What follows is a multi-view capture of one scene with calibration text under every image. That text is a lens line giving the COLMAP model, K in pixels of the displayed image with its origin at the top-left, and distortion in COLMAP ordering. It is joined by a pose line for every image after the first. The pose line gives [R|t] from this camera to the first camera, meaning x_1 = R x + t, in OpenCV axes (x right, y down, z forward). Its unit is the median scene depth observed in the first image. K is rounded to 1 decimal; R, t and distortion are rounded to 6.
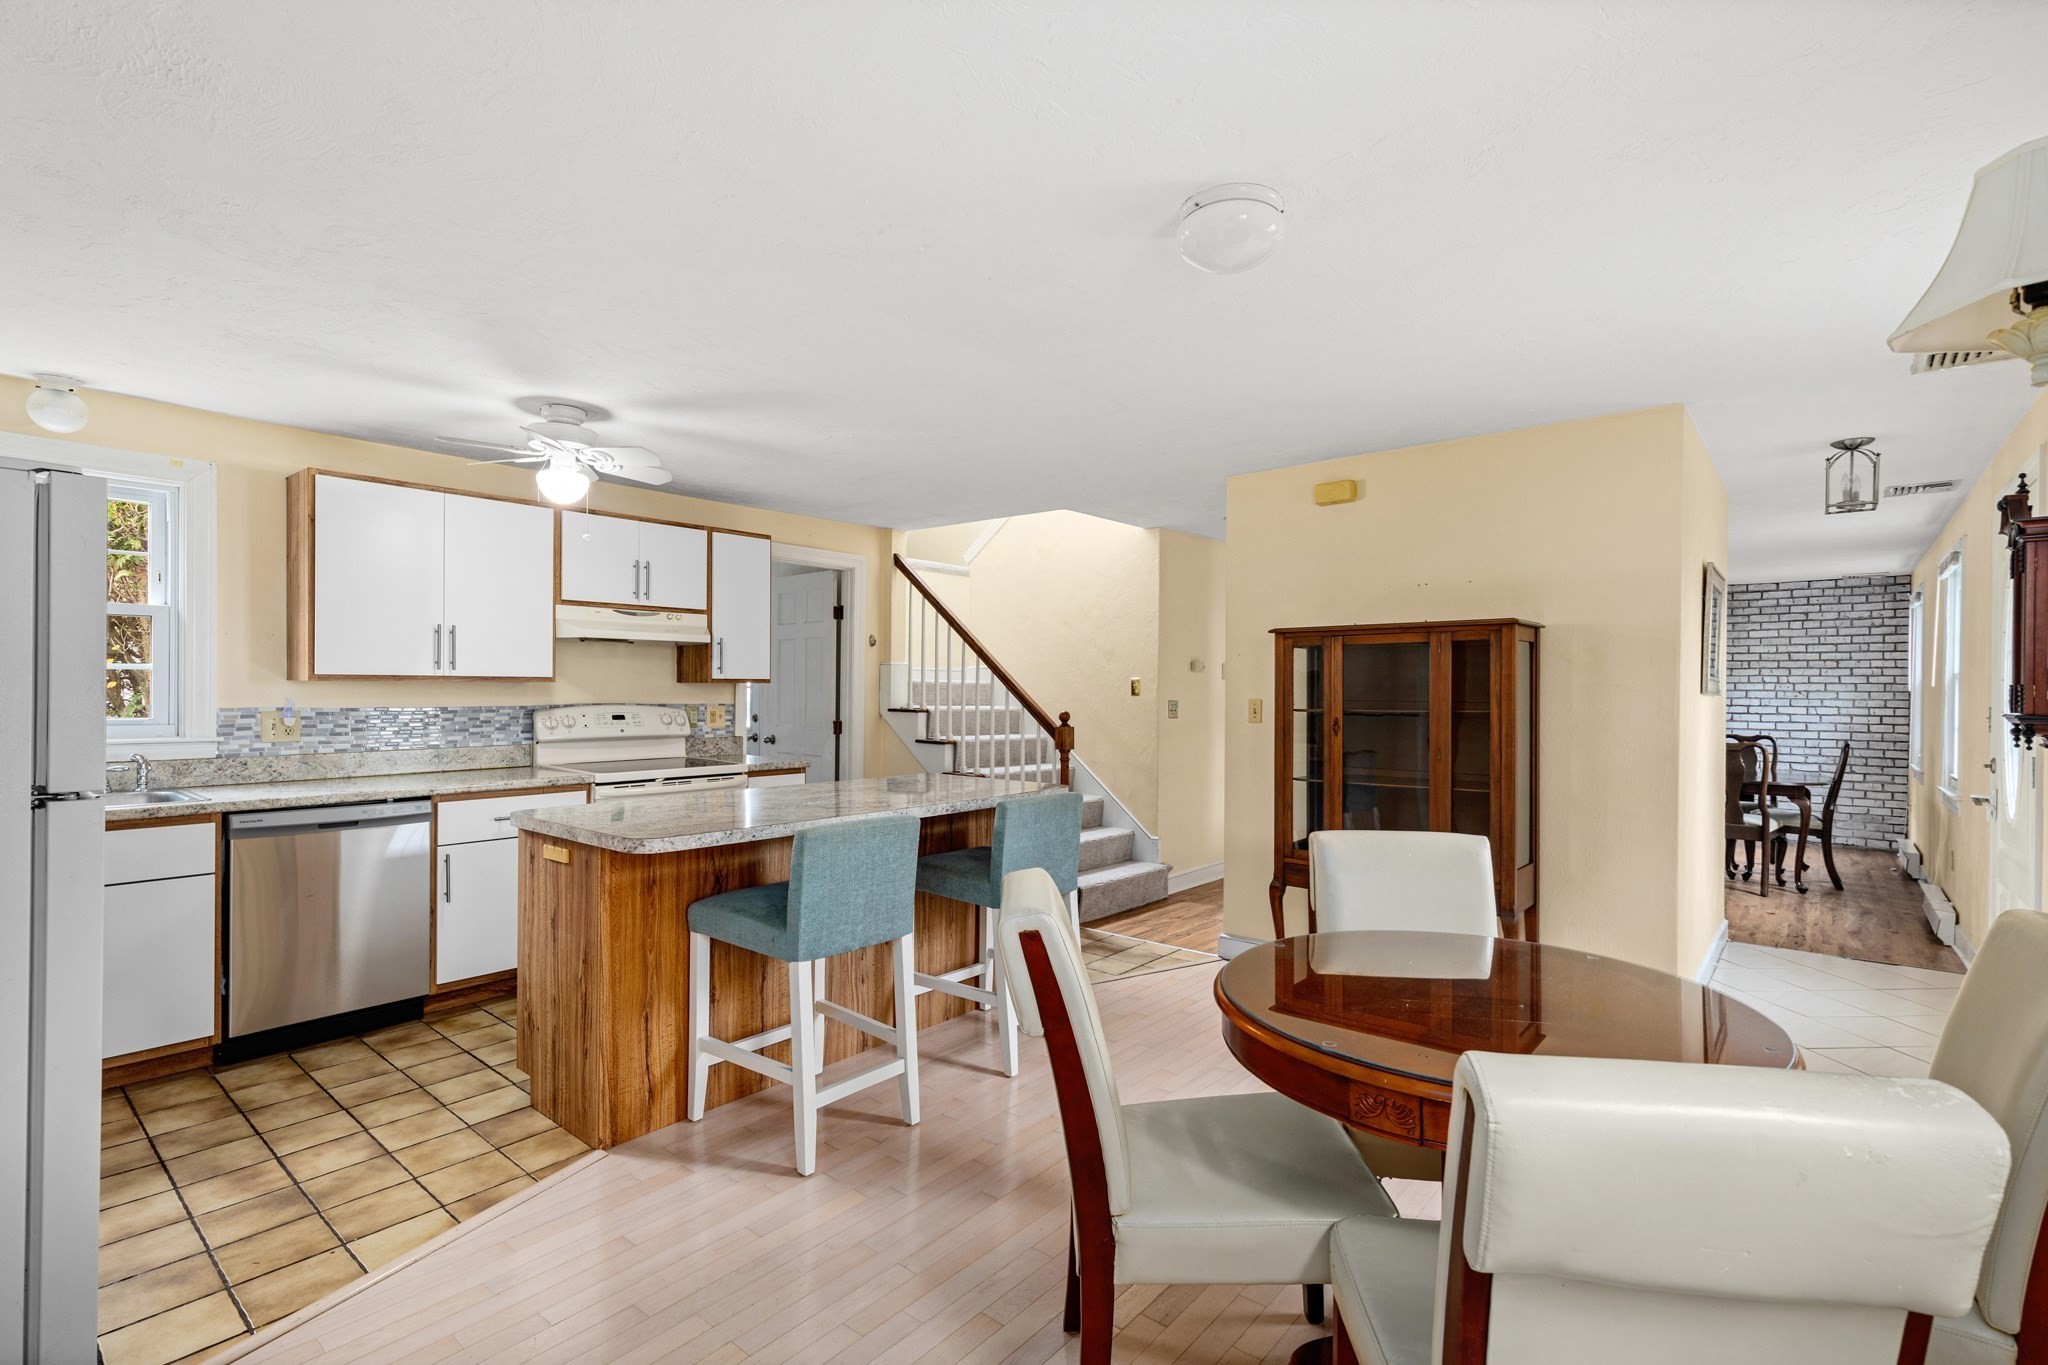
lens RADIAL K [[944.9, 0, 1030.3], [0, 944.9, 695.8], [0, 0, 1]] dist [0.011866, -0.000414]
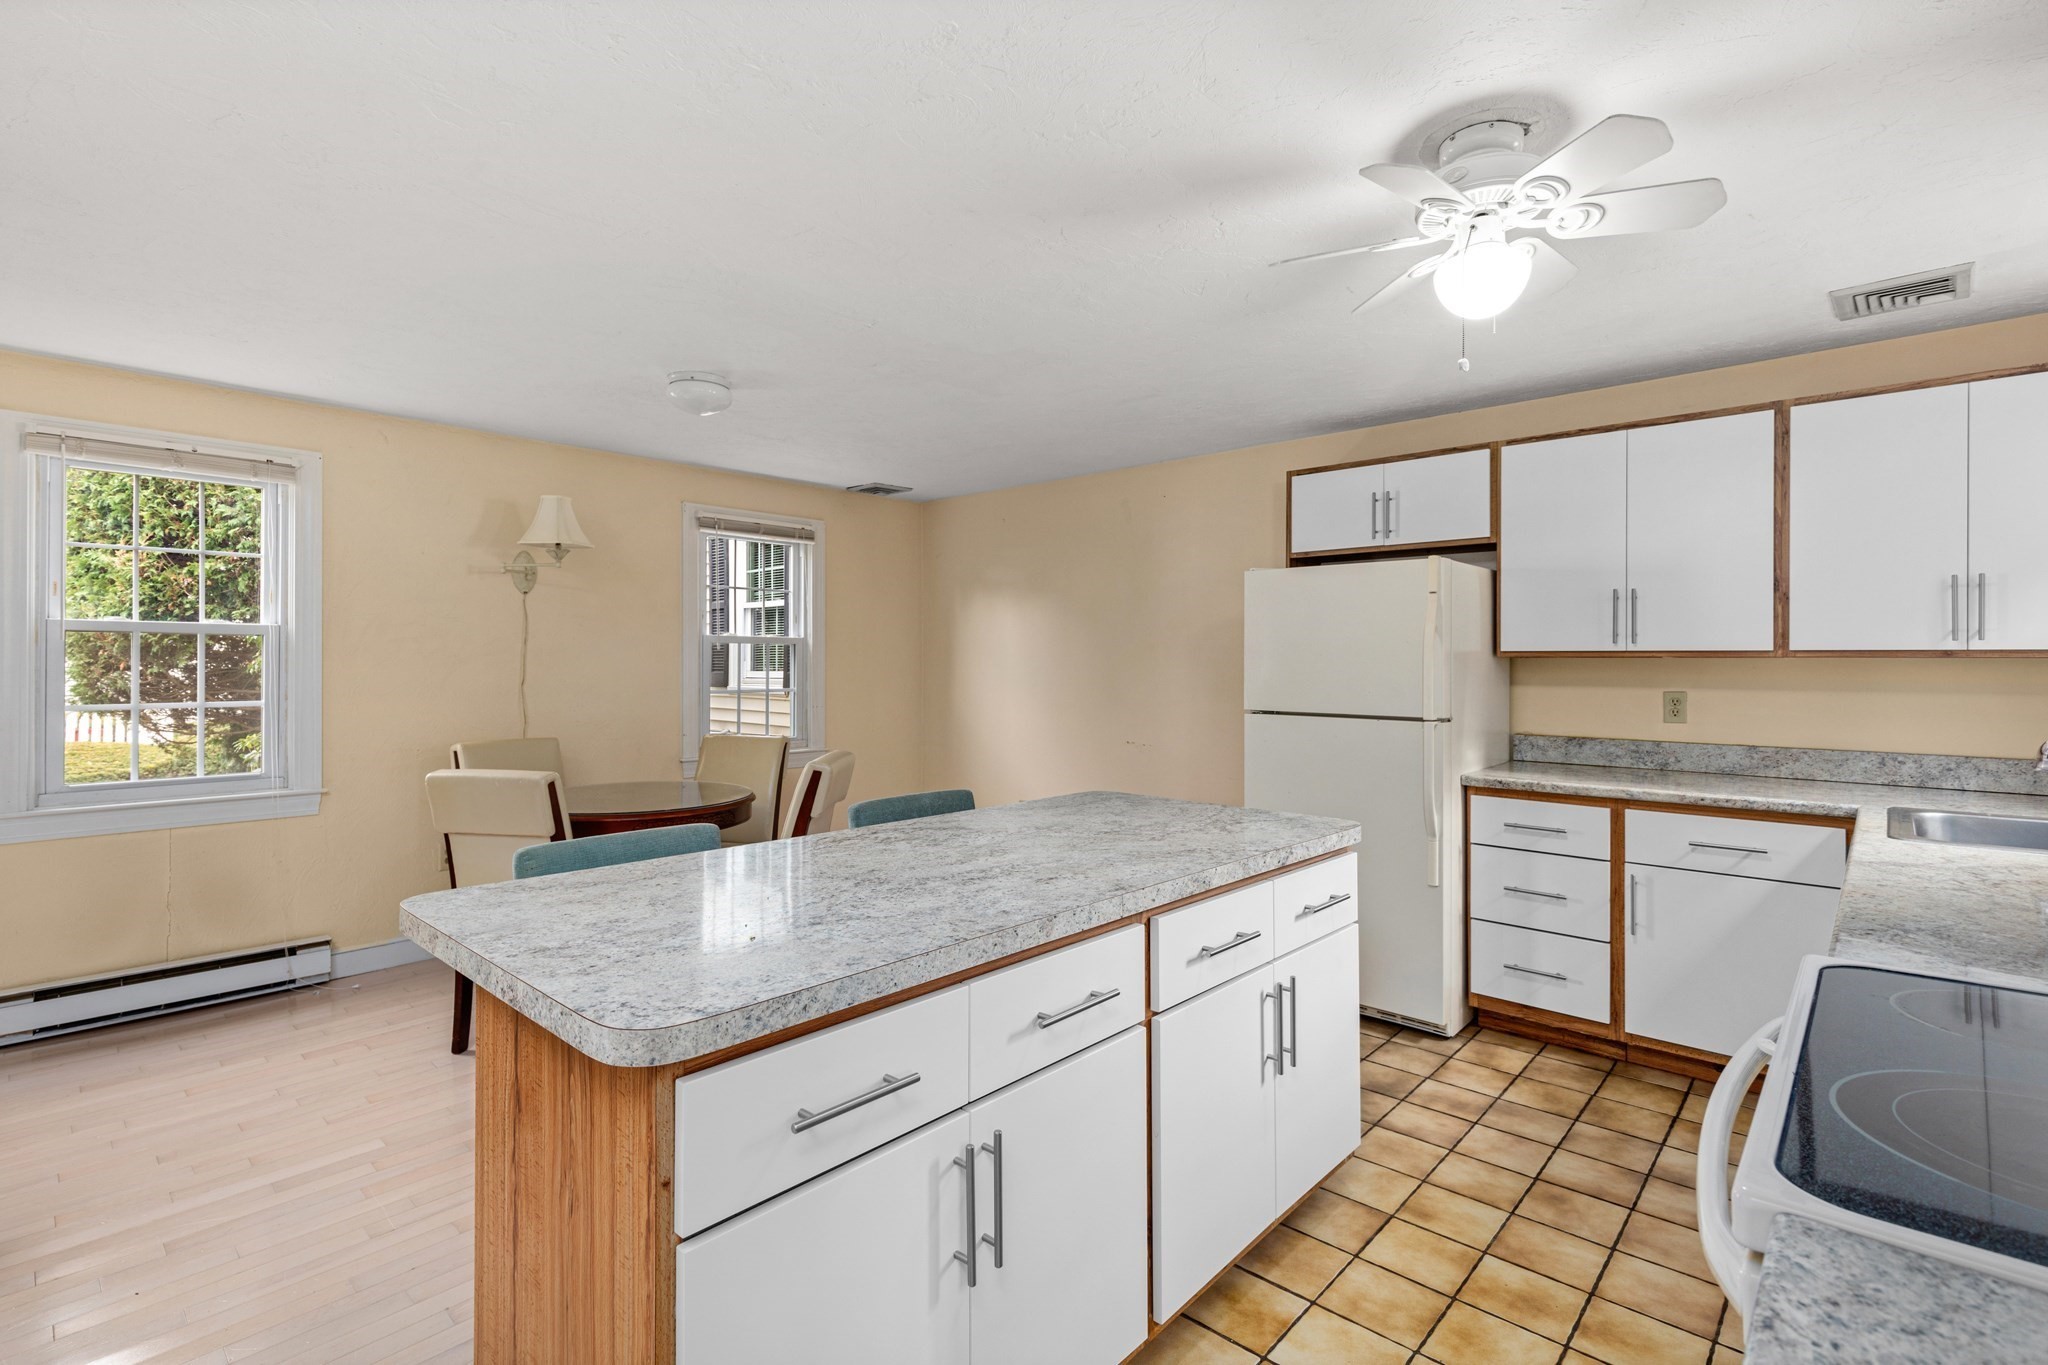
lens RADIAL K [[949.7, 0, 1036.8], [0, 949.7, 659.8], [0, 0, 1]] dist [0.004829, 0.000189]
pose [[-0.999280, -0.010148, 0.036551, -0.182840], [-0.009975, 0.999938, 0.004912, -0.007557], [-0.036598, 0.004544, -0.999320, 1.065207]]
